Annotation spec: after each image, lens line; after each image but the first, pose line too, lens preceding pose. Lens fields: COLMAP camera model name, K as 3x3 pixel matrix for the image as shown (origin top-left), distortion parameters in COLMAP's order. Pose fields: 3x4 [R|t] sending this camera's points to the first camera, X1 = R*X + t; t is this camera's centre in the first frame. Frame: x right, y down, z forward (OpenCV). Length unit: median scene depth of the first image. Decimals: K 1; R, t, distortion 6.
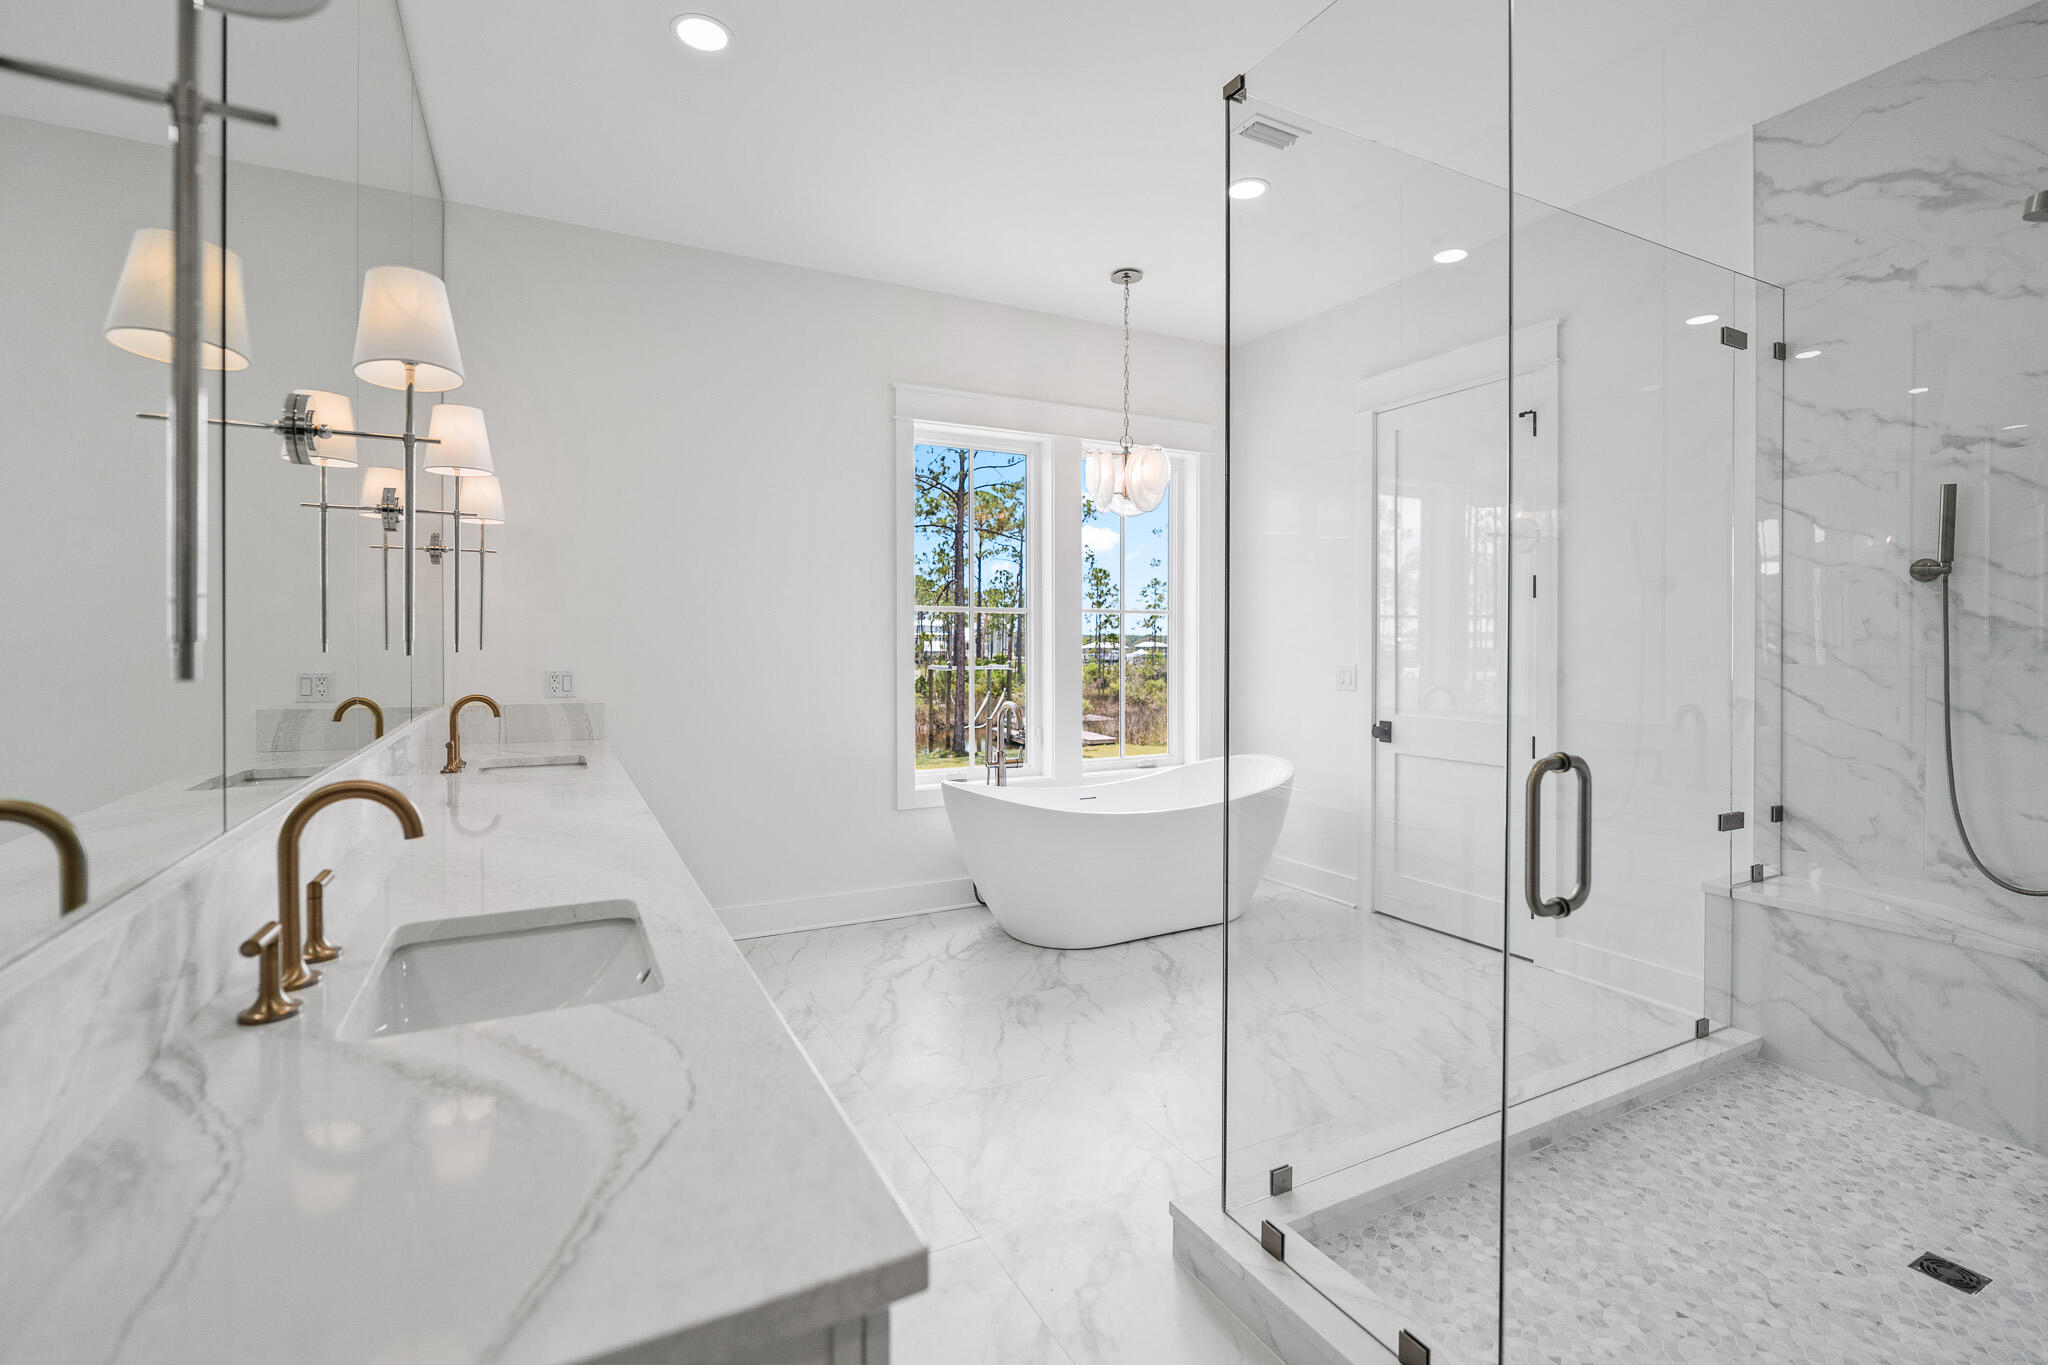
lens RADIAL K [[934.8, 0, 1015.9], [0, 934.8, 654.0], [0, 0, 1]] dist [-0.000786, -0.000103]
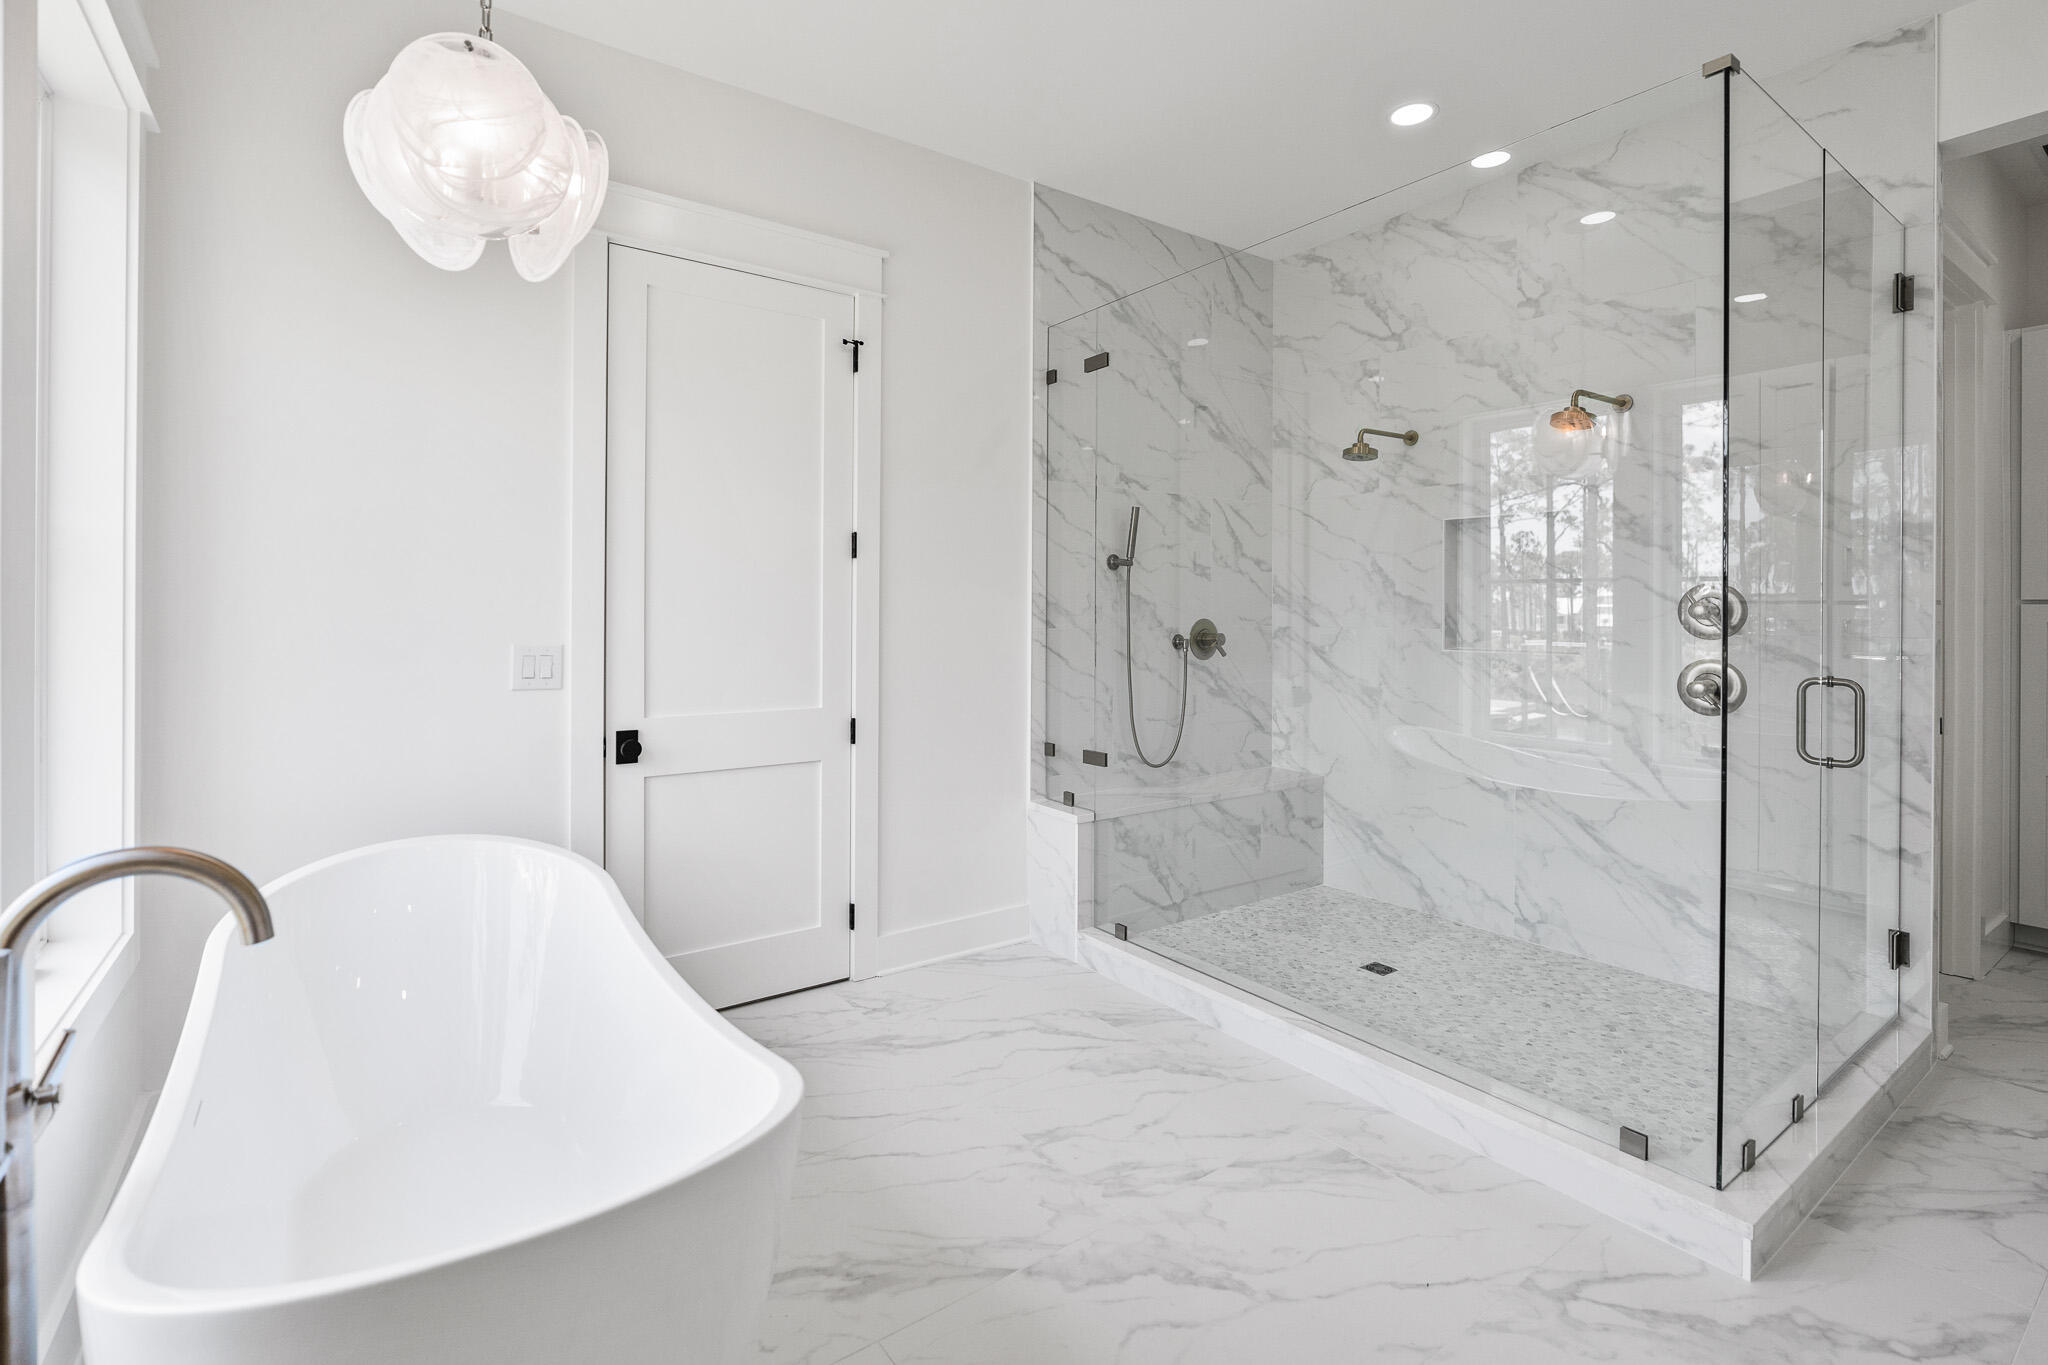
lens RADIAL K [[944.2, 0, 1031.7], [0, 944.2, 616.2], [0, 0, 1]] dist [-0.002403, -0.000326]
pose [[-0.160720, 0.001798, 0.986998, -0.438249], [0.007937, 0.999968, -0.000529, -0.005415], [-0.986968, 0.007749, -0.160729, 1.287249]]
